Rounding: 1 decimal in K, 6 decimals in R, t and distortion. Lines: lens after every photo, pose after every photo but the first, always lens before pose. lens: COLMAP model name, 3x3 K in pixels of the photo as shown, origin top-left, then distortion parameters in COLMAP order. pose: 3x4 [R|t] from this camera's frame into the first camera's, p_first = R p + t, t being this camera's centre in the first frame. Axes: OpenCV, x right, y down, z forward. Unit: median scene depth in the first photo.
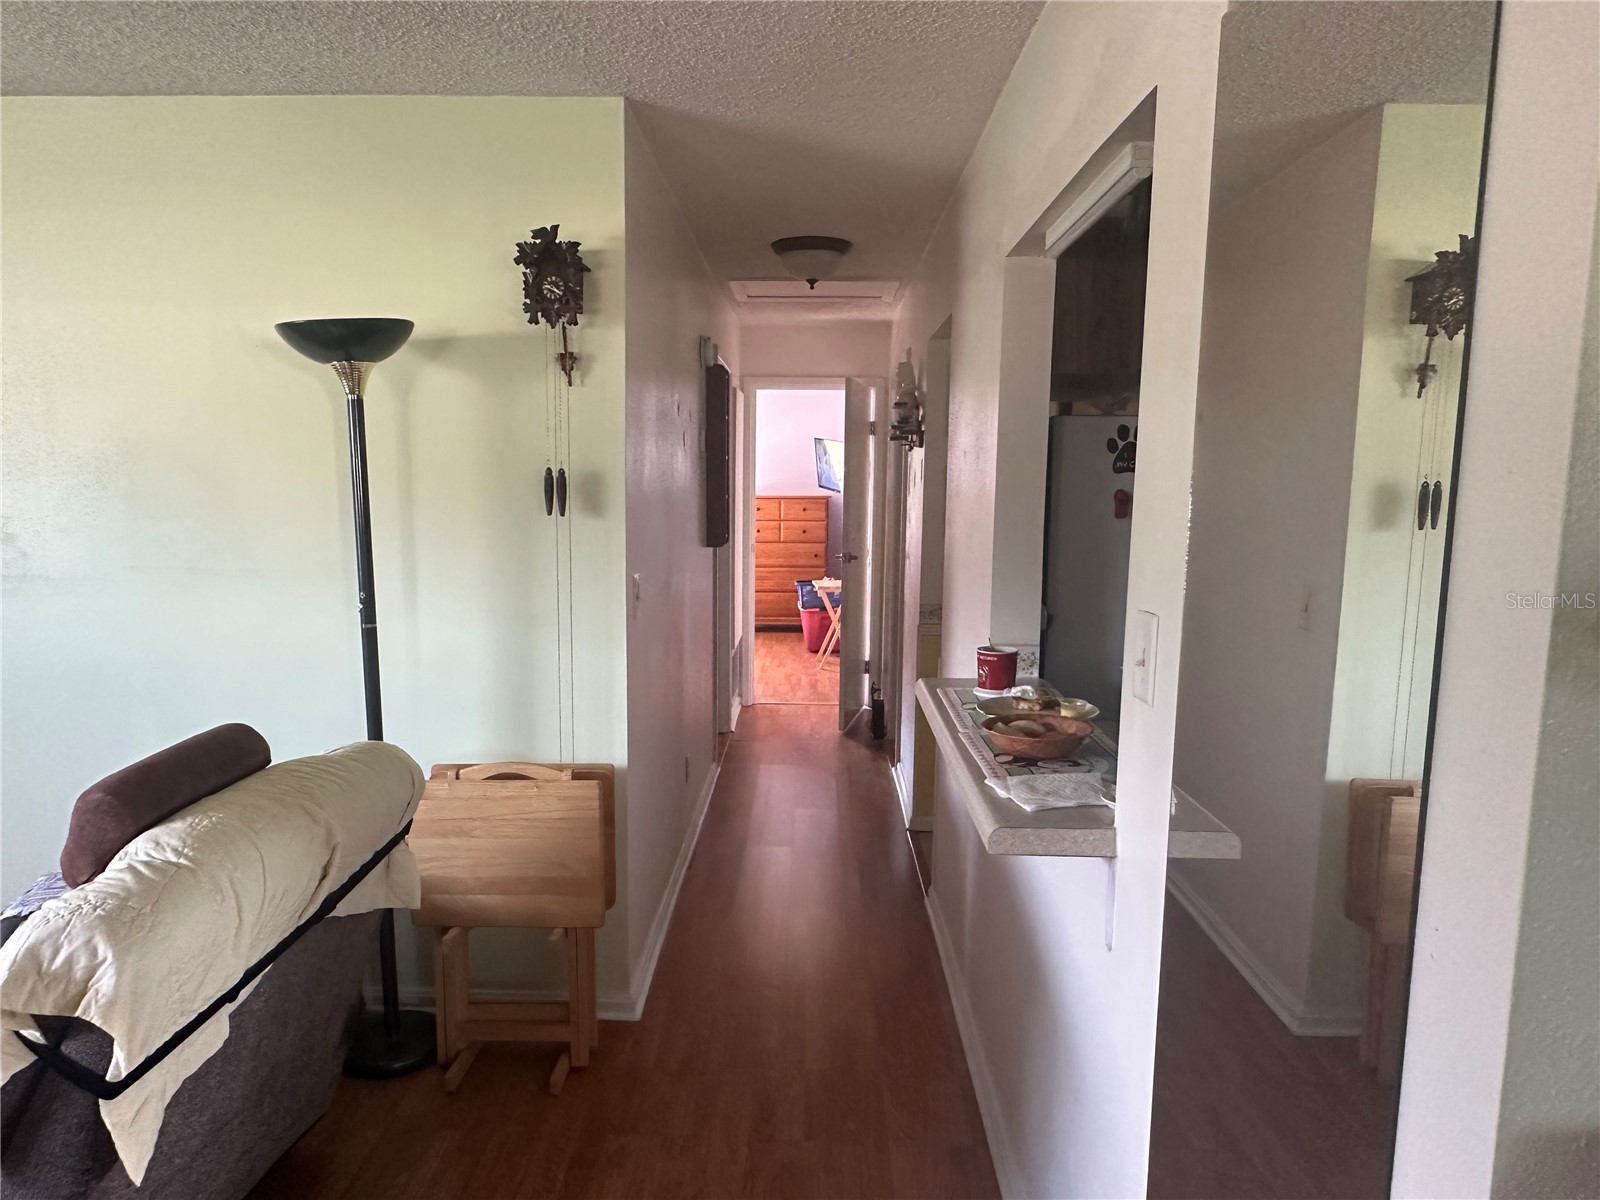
lens RADIAL K [[1057.2, 0, 812.2], [0, 1057.2, 630.9], [0, 0, 1]] dist [-0.010655, -0.002111]
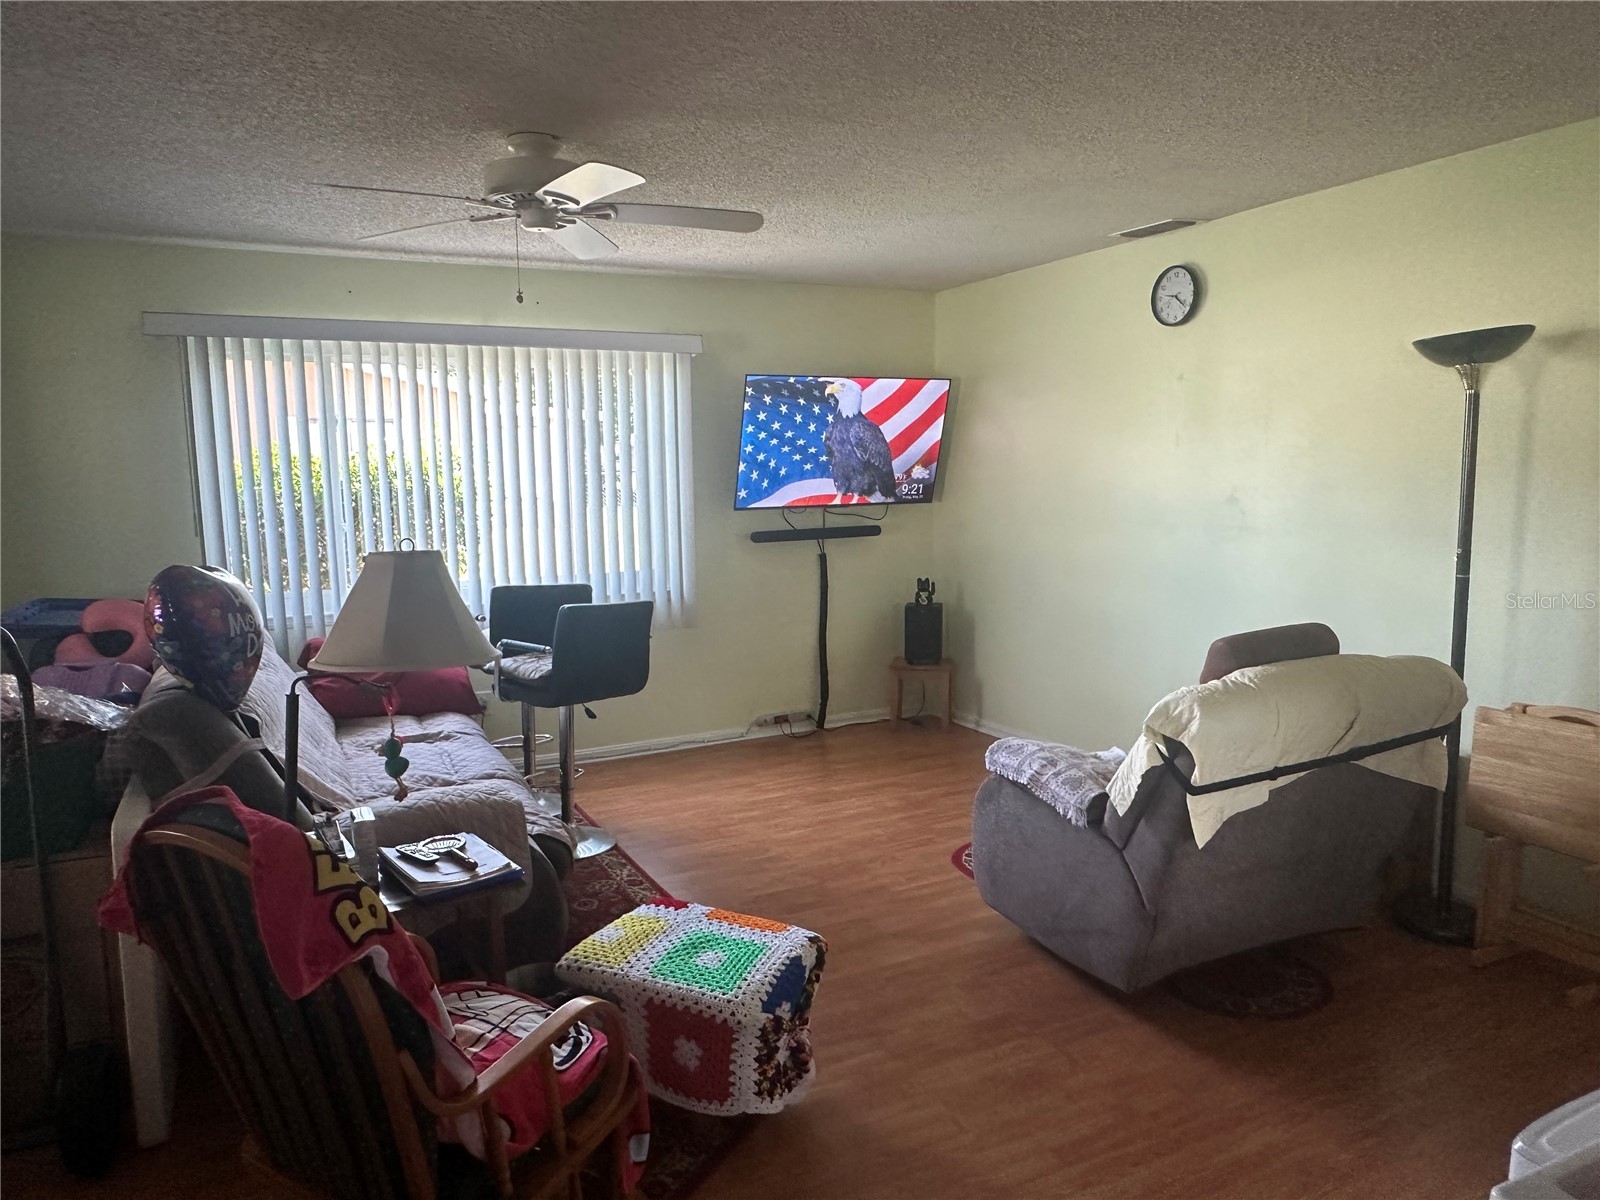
lens RADIAL K [[1057.2, 0, 799.0], [0, 1057.2, 598.4], [0, 0, 1]] dist [-0.010655, -0.002111]
pose [[0.450923, 0.100027, -0.886940, 0.448756], [-0.103776, 0.992837, 0.059210, 0.040102], [0.886509, 0.065344, 0.458074, -0.350764]]
